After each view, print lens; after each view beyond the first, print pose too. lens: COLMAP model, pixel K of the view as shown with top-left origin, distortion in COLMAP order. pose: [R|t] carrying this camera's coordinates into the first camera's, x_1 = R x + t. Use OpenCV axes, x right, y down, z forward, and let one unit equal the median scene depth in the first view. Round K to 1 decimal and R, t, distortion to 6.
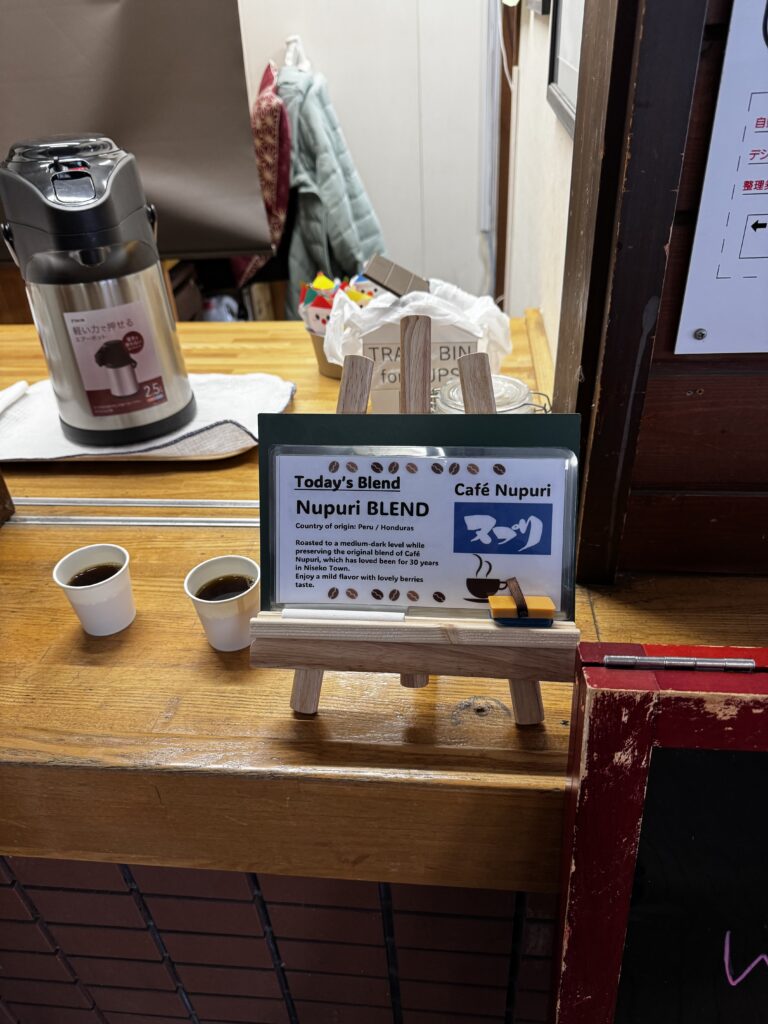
lens RADIAL K [[725.4, 0, 361.8], [0, 725.4, 498.3], [0, 0, 1]] dist [0.014386, -0.013780]
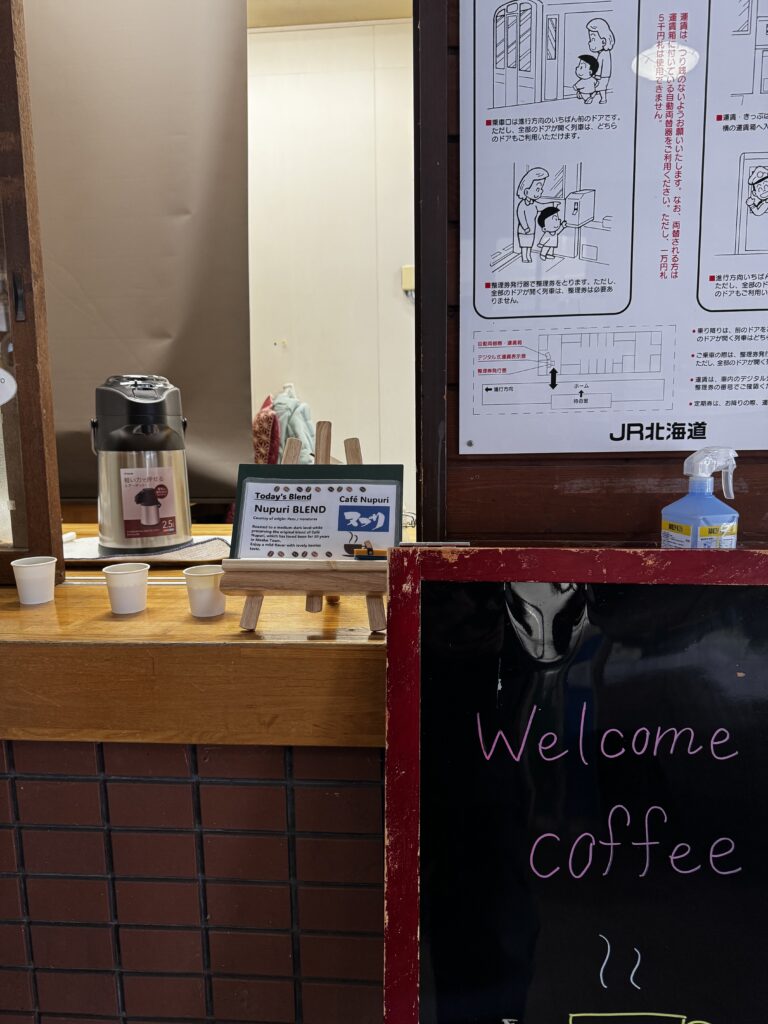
lens RADIAL K [[725.4, 0, 385.6], [0, 725.4, 513.5], [0, 0, 1]] dist [0.014386, -0.013780]
pose [[0.997774, 0.048567, 0.045705, 0.160553], [-0.024422, 0.903804, -0.427250, 0.815761], [-0.062058, 0.425183, 0.902978, -0.693970]]
